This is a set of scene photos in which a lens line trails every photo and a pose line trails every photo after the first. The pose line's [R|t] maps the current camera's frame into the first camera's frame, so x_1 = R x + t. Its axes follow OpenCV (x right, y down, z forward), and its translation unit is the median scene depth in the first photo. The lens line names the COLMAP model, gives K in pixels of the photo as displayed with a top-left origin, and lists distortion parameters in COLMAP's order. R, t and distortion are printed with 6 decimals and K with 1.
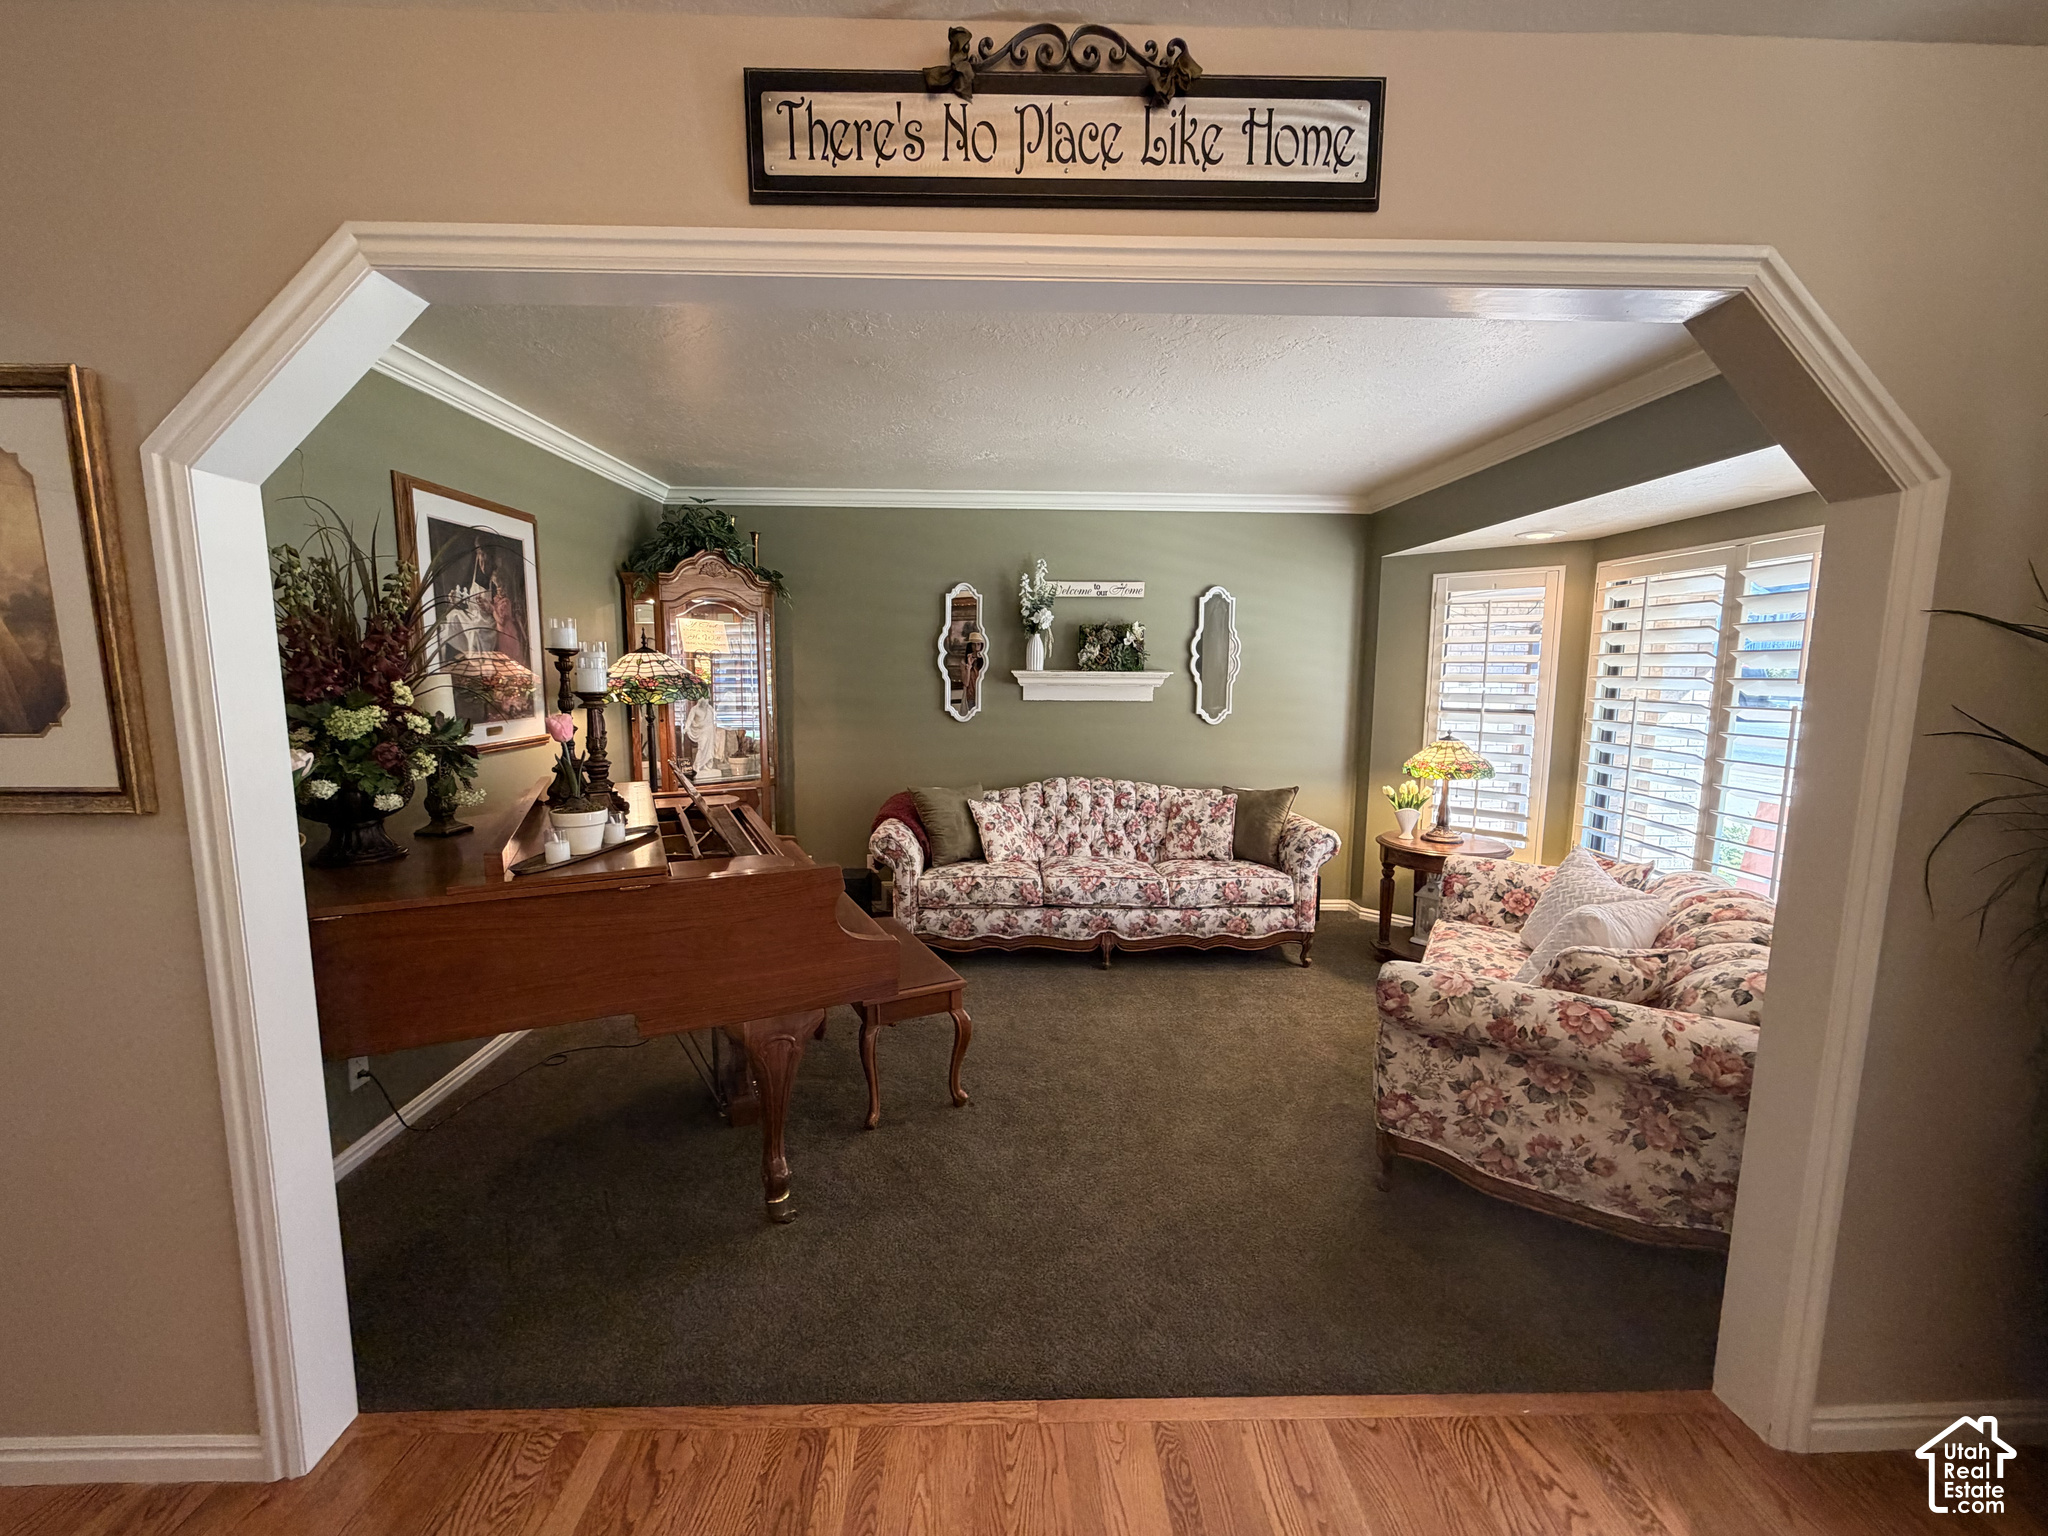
lens RADIAL K [[815.1, 0, 1018.7], [0, 815.1, 769.1], [0, 0, 1]] dist [-0.001593, 0.000966]
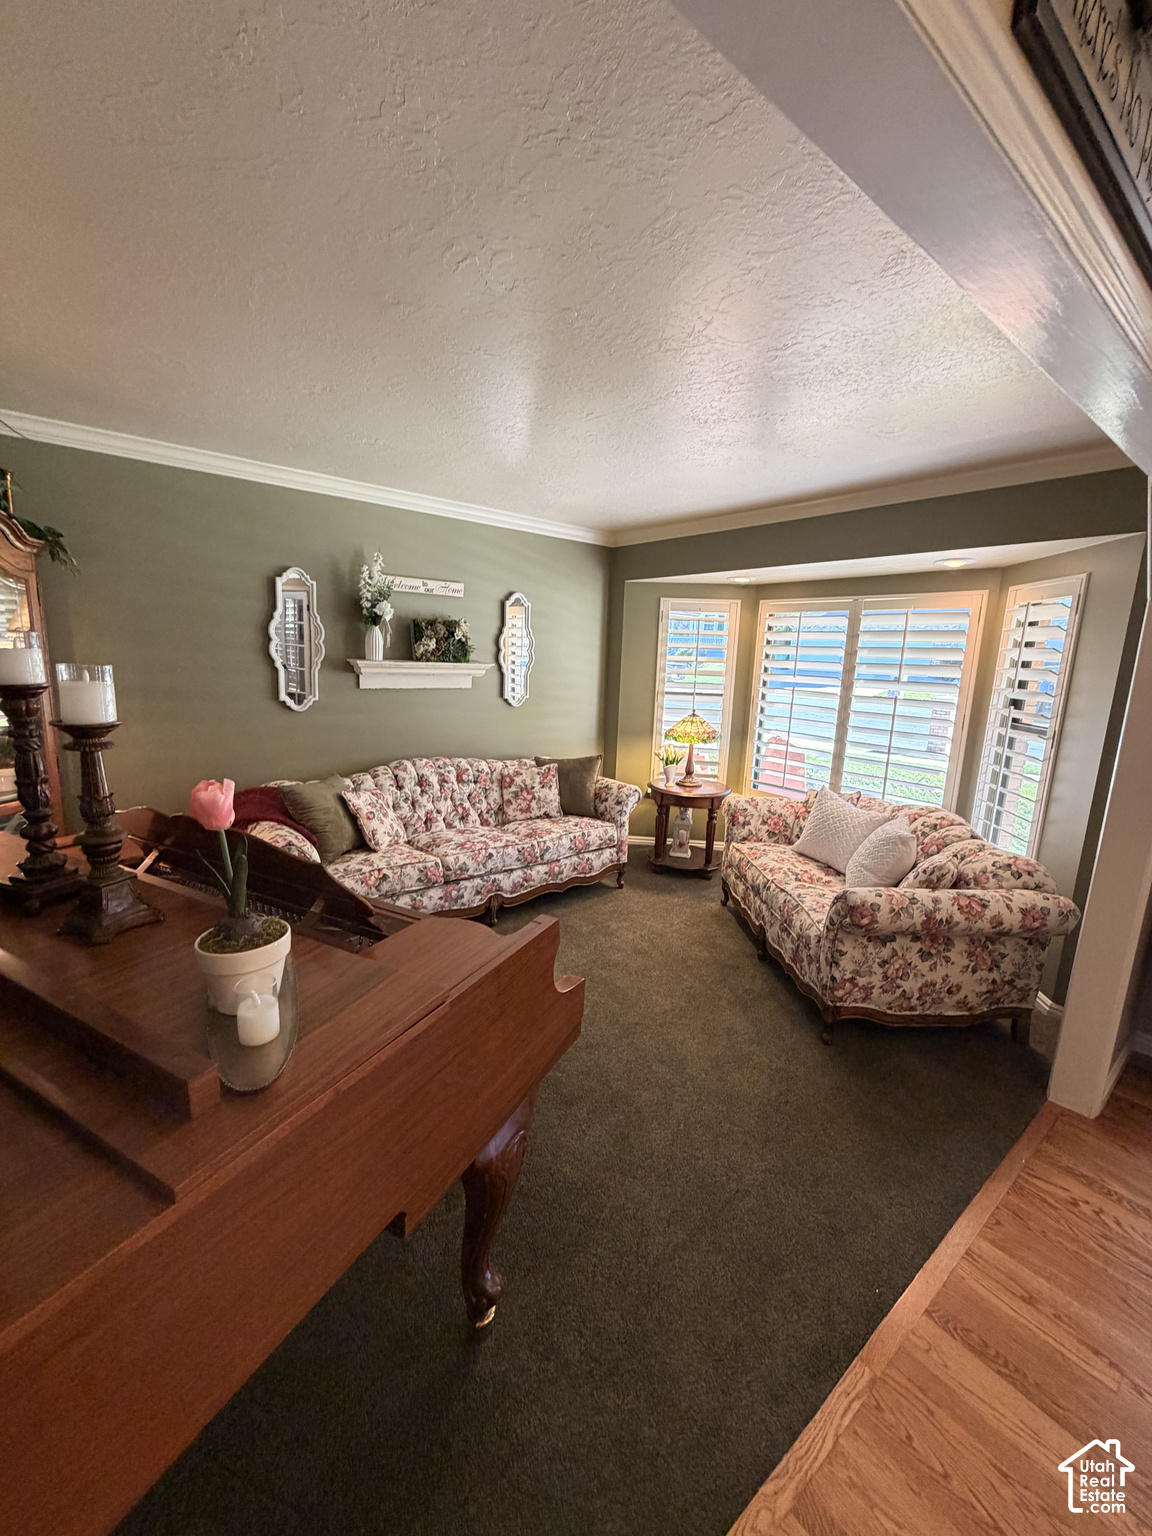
lens RADIAL K [[611.3, 0, 577.3], [0, 611.3, 765.1], [0, 0, 1]] dist [-0.001593, 0.000966]
pose [[0.798188, -0.086037, 0.596232, -0.301948], [0.042813, 0.995348, 0.086315, -0.052307], [-0.600885, -0.043369, 0.798158, 0.251596]]
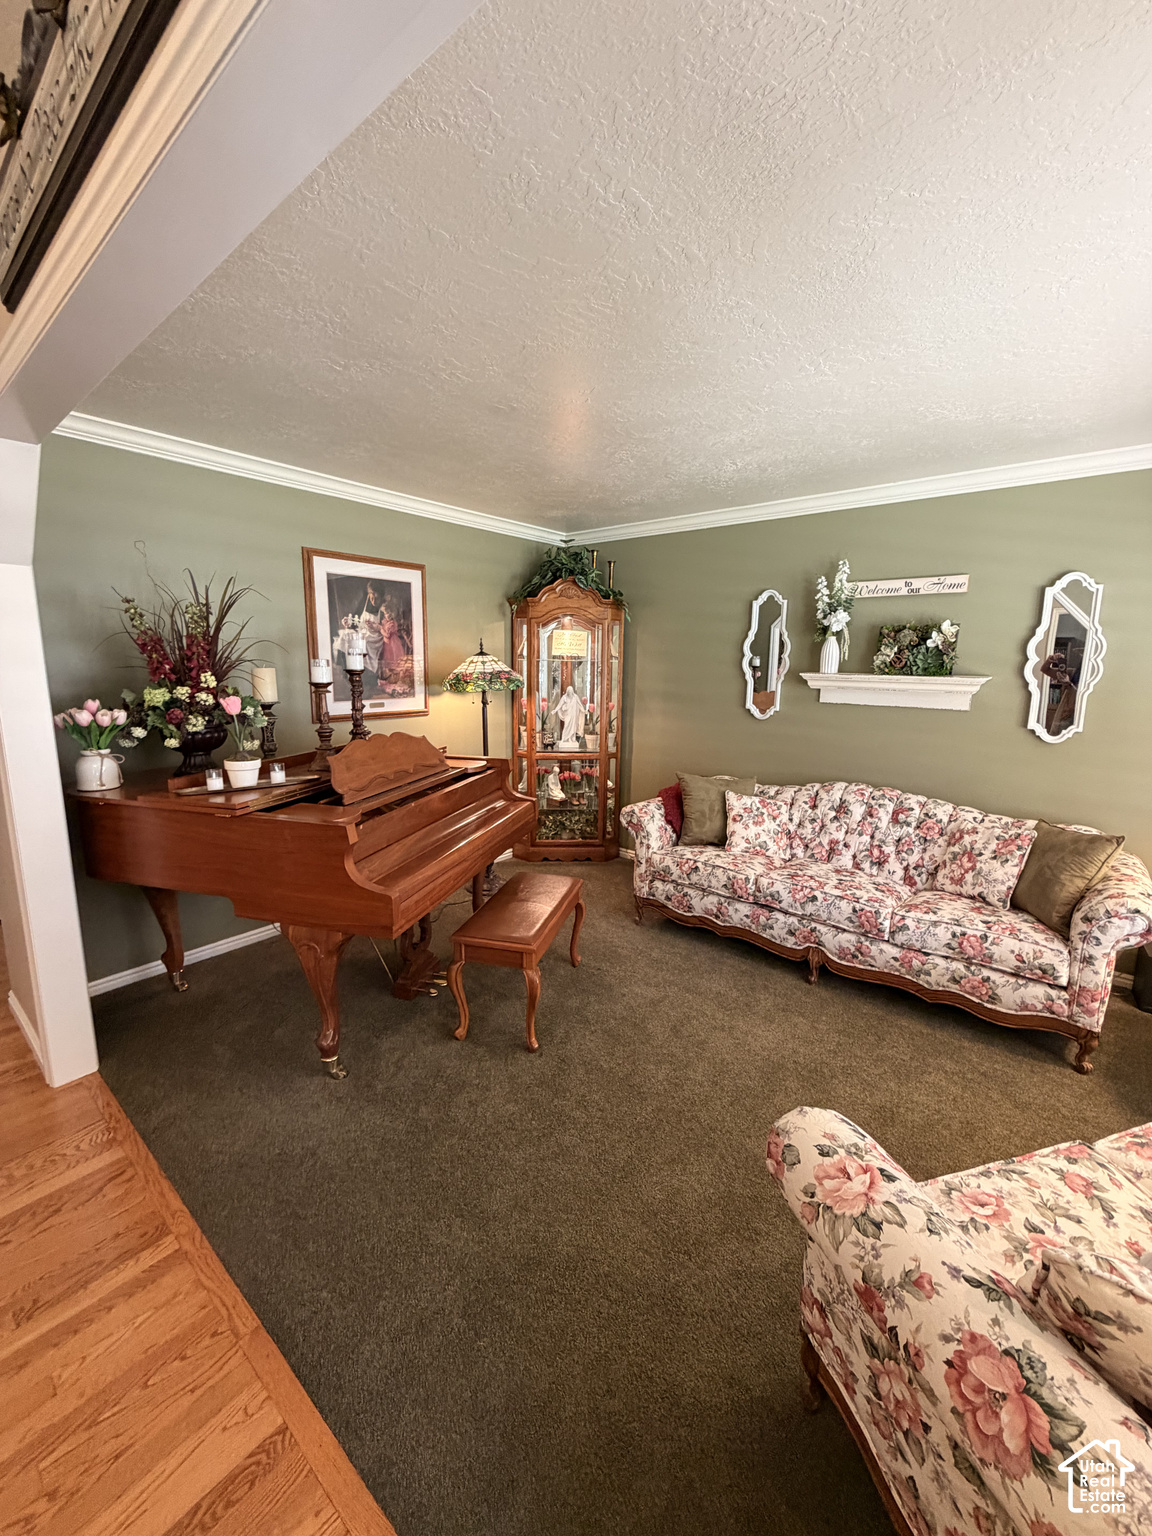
lens RADIAL K [[611.3, 0, 575.2], [0, 611.3, 766.6], [0, 0, 1]] dist [-0.001593, 0.000966]
pose [[0.753977, 0.117058, -0.646387, 0.341568], [-0.091759, 0.993115, 0.072817, -0.039225], [0.650461, 0.004409, 0.759527, 0.268878]]
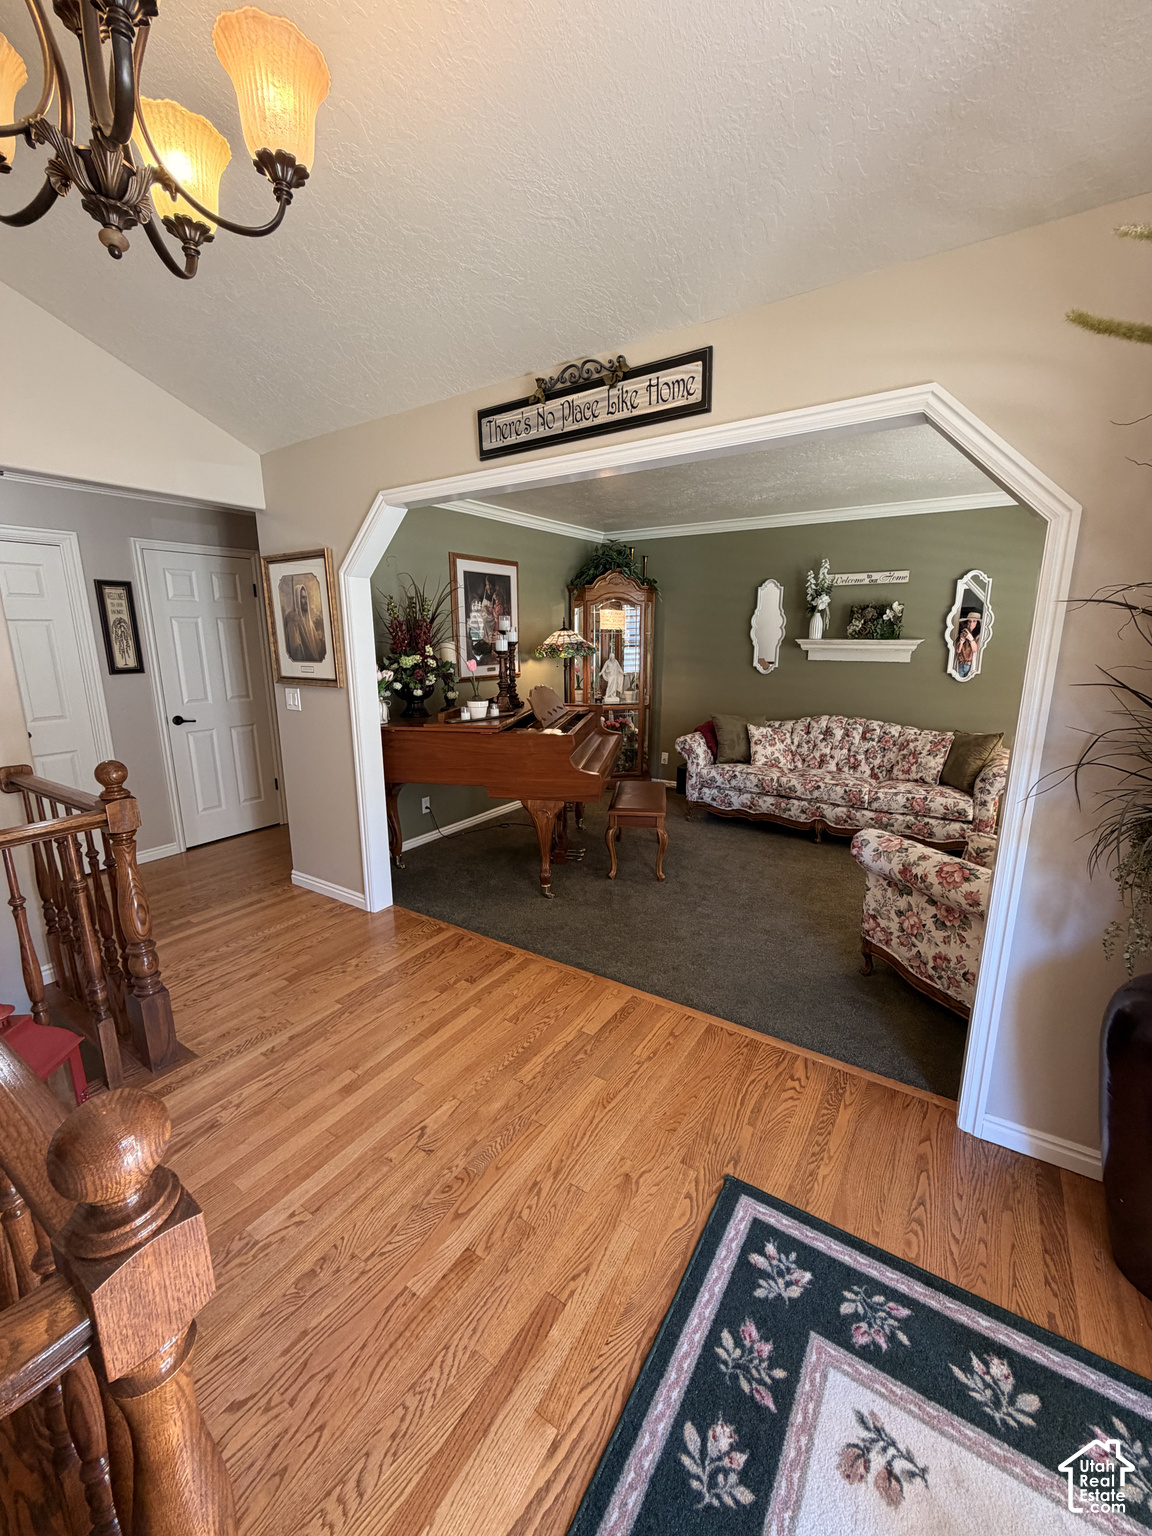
lens RADIAL K [[611.3, 0, 575.5], [0, 611.3, 766.4], [0, 0, 1]] dist [-0.001593, 0.000966]
pose [[0.821454, 0.113200, -0.558927, 0.358245], [-0.064200, 0.992227, 0.106602, 0.016097], [0.566650, -0.051685, 0.822336, -0.156788]]
